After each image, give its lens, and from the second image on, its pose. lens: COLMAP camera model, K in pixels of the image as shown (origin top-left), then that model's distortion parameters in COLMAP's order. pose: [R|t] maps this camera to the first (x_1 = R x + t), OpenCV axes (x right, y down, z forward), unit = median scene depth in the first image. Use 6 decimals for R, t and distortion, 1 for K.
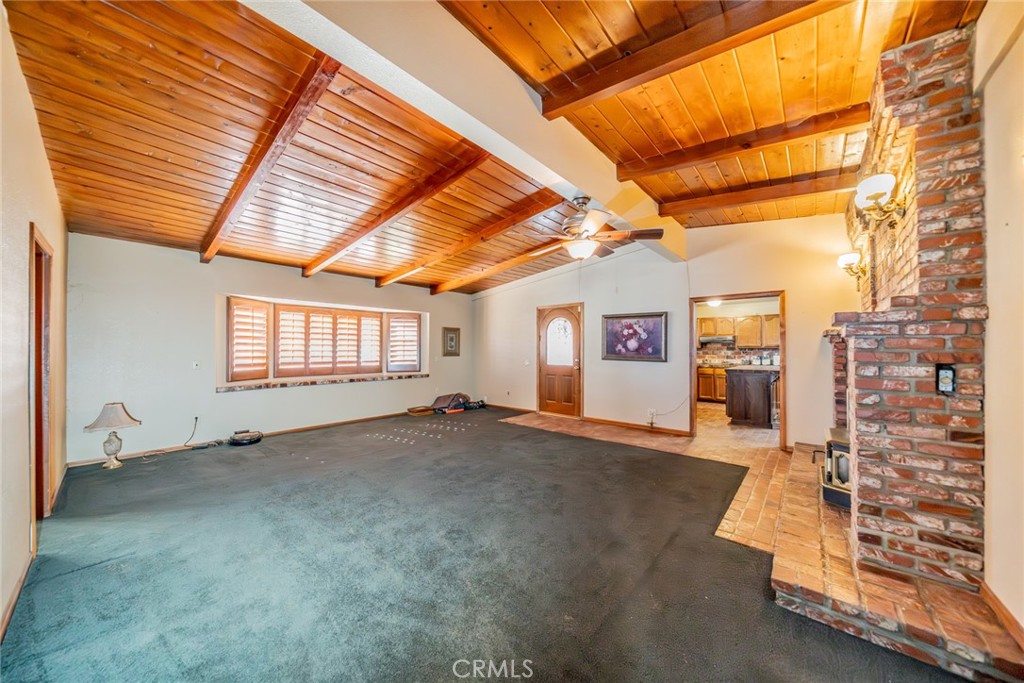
lens RADIAL K [[355.8, 0, 504.4], [0, 355.8, 342.8], [0, 0, 1]] dist [-0.006657, -0.000083]
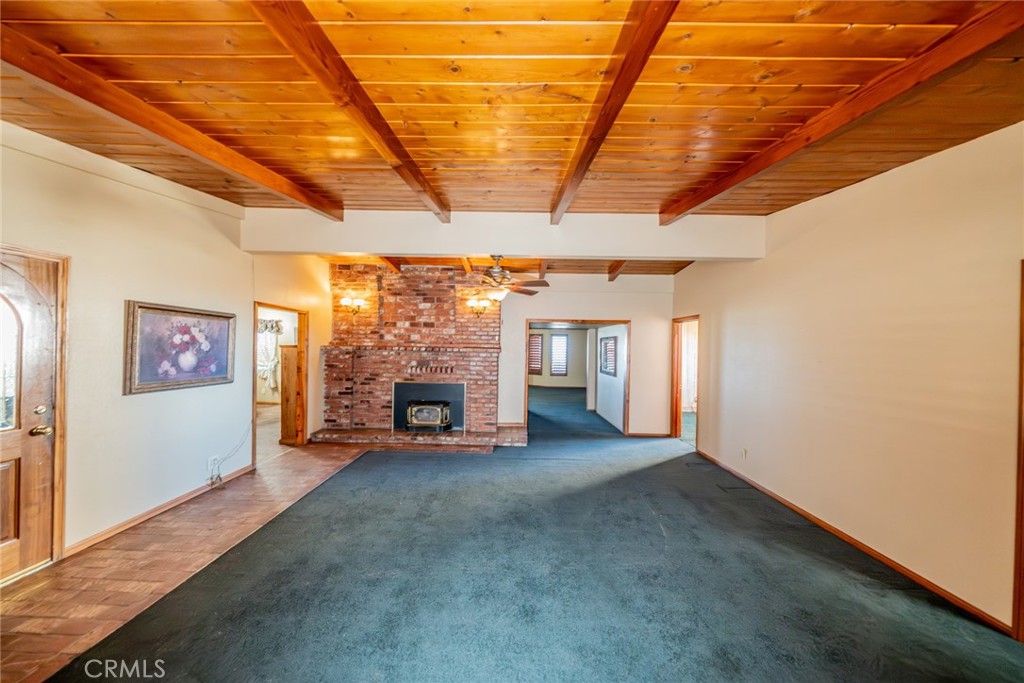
lens RADIAL K [[355.8, 0, 507.7], [0, 355.8, 346.0], [0, 0, 1]] dist [-0.006657, -0.000083]
pose [[-0.652060, -0.007309, 0.758132, -0.440925], [-0.017675, 0.999828, -0.005563, -0.026214], [-0.757961, -0.017027, -0.652077, 1.000330]]
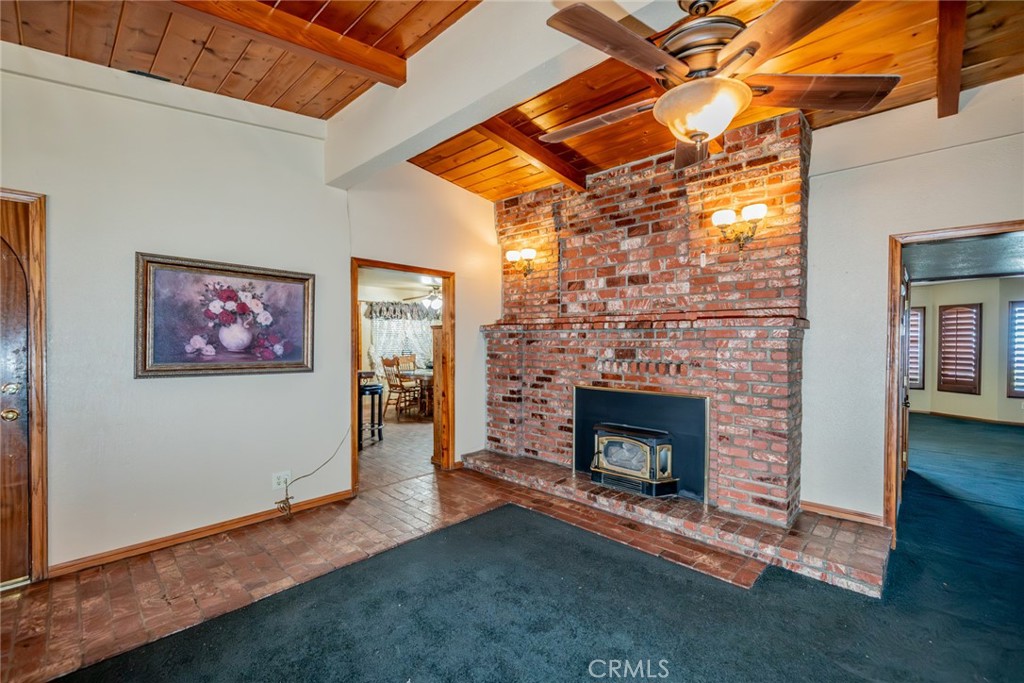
lens RADIAL K [[434.2, 0, 508.4], [0, 434.2, 346.1], [0, 0, 1]] dist [-0.005254, -0.000172]
pose [[0.036262, -0.008955, 0.999302, -0.156312], [-0.011186, 0.999894, 0.009366, 0.007257], [-0.999280, -0.011518, 0.036158, 0.661818]]
